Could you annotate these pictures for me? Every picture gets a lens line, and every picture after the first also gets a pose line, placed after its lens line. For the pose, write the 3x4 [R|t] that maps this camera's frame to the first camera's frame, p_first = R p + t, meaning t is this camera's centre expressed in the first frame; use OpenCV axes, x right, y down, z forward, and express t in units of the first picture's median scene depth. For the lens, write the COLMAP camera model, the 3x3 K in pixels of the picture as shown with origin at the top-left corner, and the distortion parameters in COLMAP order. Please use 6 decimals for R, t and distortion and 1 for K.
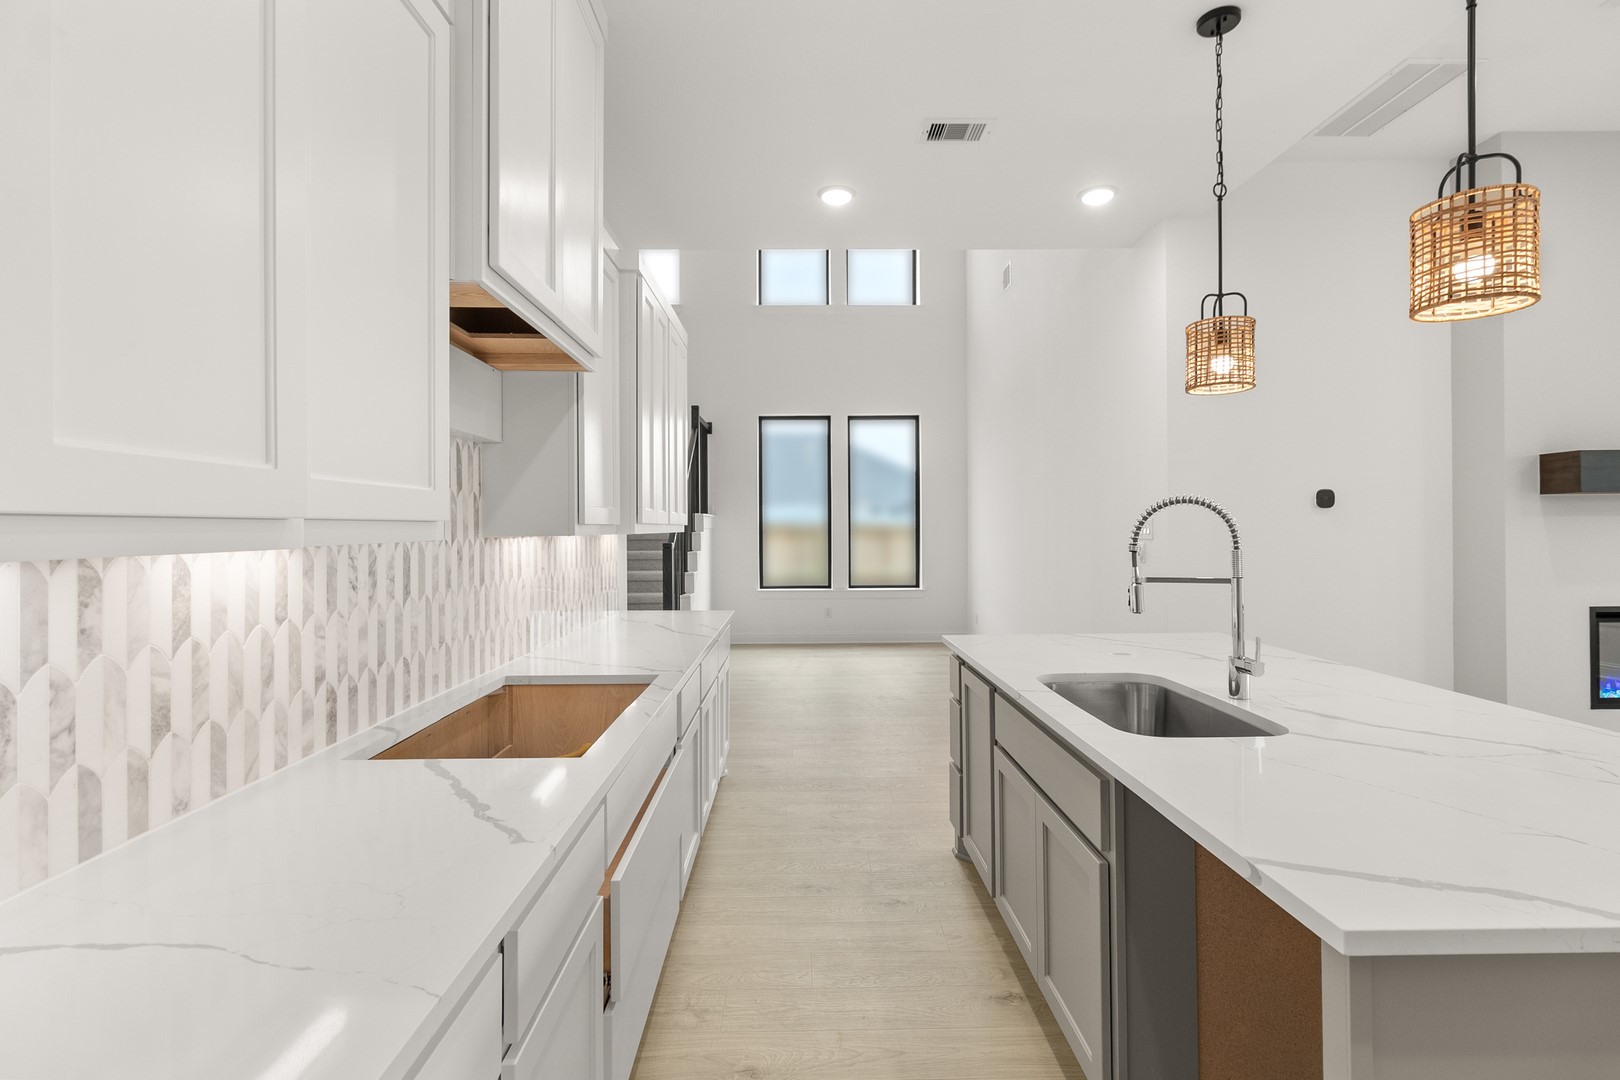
lens RADIAL K [[759.3, 0, 817.0], [0, 759.3, 526.7], [0, 0, 1]] dist [0.007311, -0.001246]
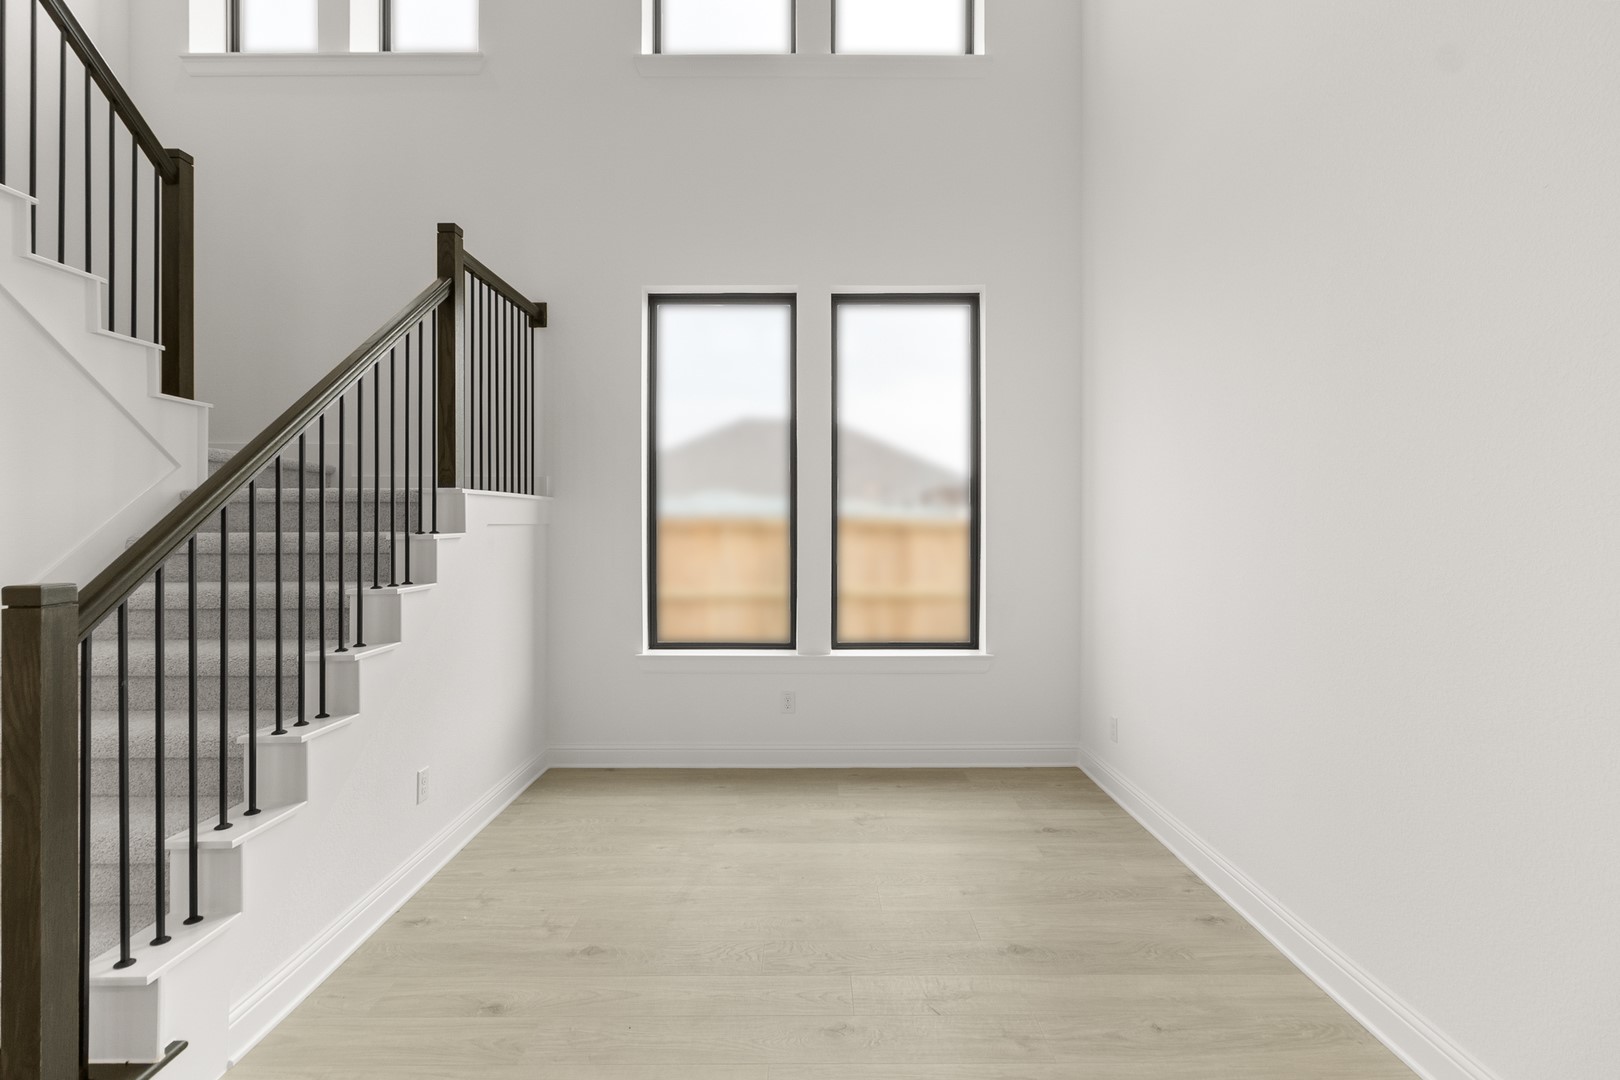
lens RADIAL K [[759.3, 0, 811.7], [0, 759.3, 523.2], [0, 0, 1]] dist [0.007311, -0.001246]
pose [[0.999809, 0.004559, -0.019018, 0.177966], [-0.004526, 0.999988, 0.001790, 0.000741], [0.019026, -0.001703, 0.999818, 2.408343]]
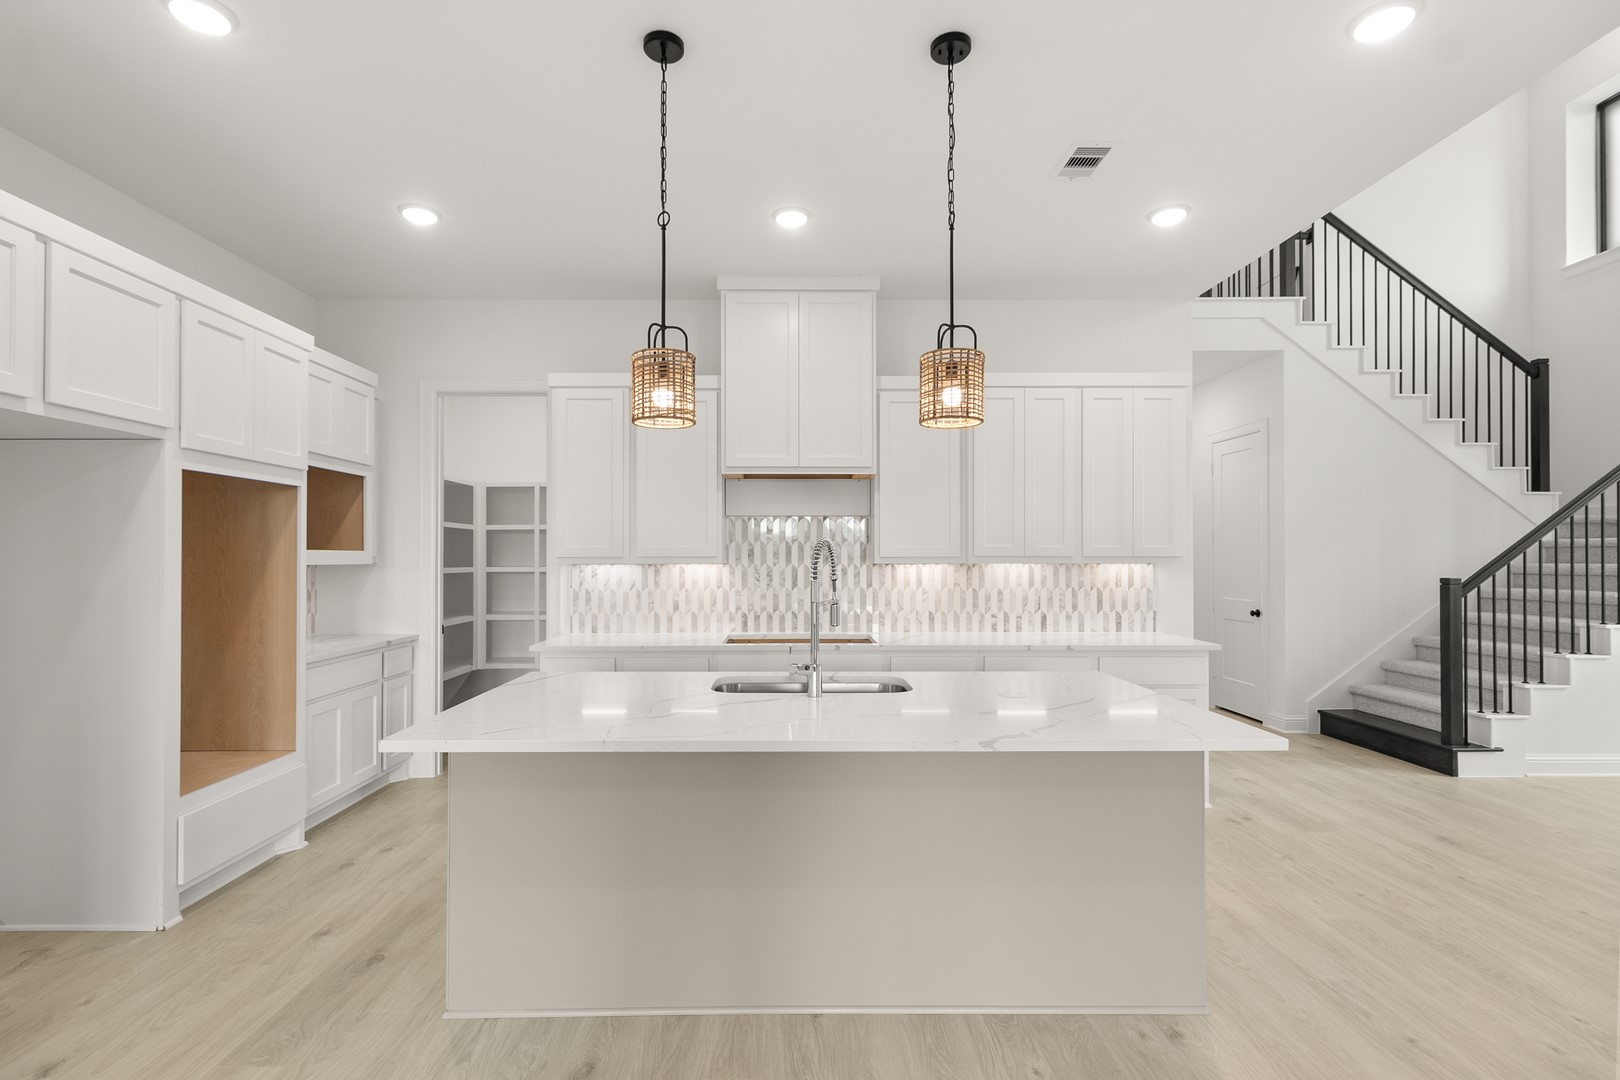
lens RADIAL K [[759.3, 0, 780.5], [0, 759.3, 553.5], [0, 0, 1]] dist [0.007311, -0.001246]
pose [[-0.021522, -0.001259, -0.999768, 1.941714], [0.001713, 0.999998, -0.001296, -0.012758], [0.999767, -0.001740, -0.021519, 1.016744]]
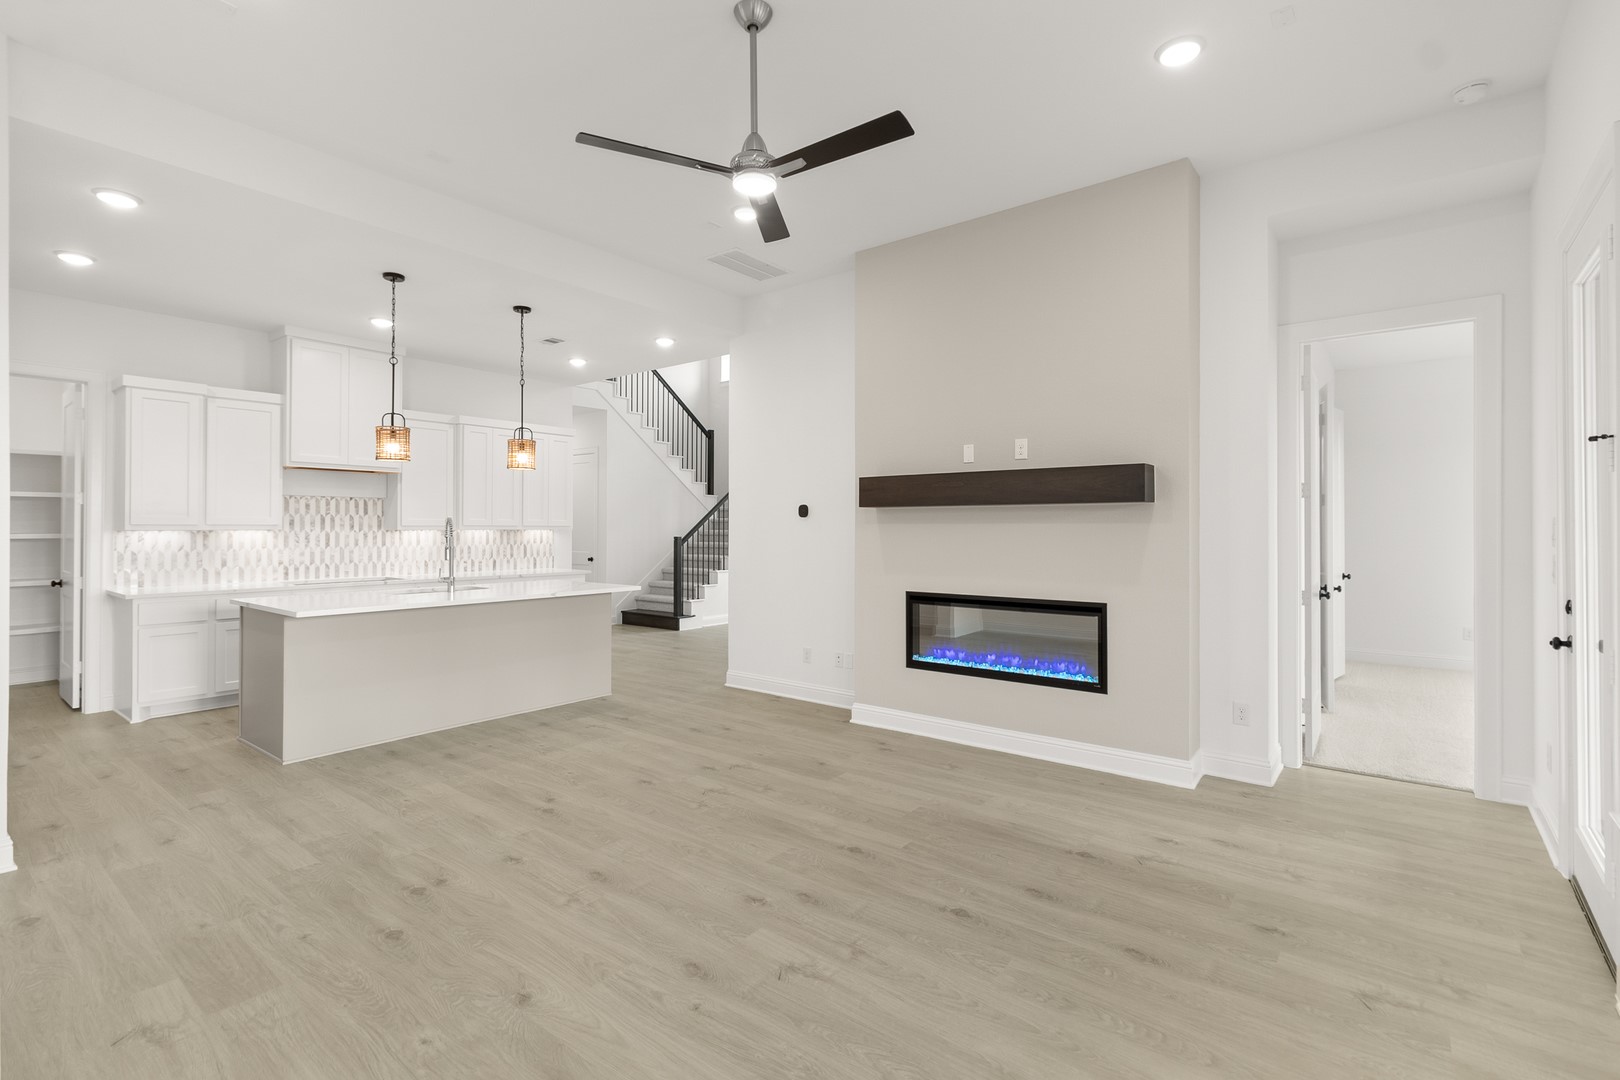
lens RADIAL K [[759.3, 0, 811.5], [0, 759.3, 523.9], [0, 0, 1]] dist [0.007311, -0.001246]
pose [[0.771454, 0.003354, -0.636276, 3.422587], [-0.005344, 0.999985, -0.001208, -0.018398], [0.636262, 0.004332, 0.771461, -0.282799]]
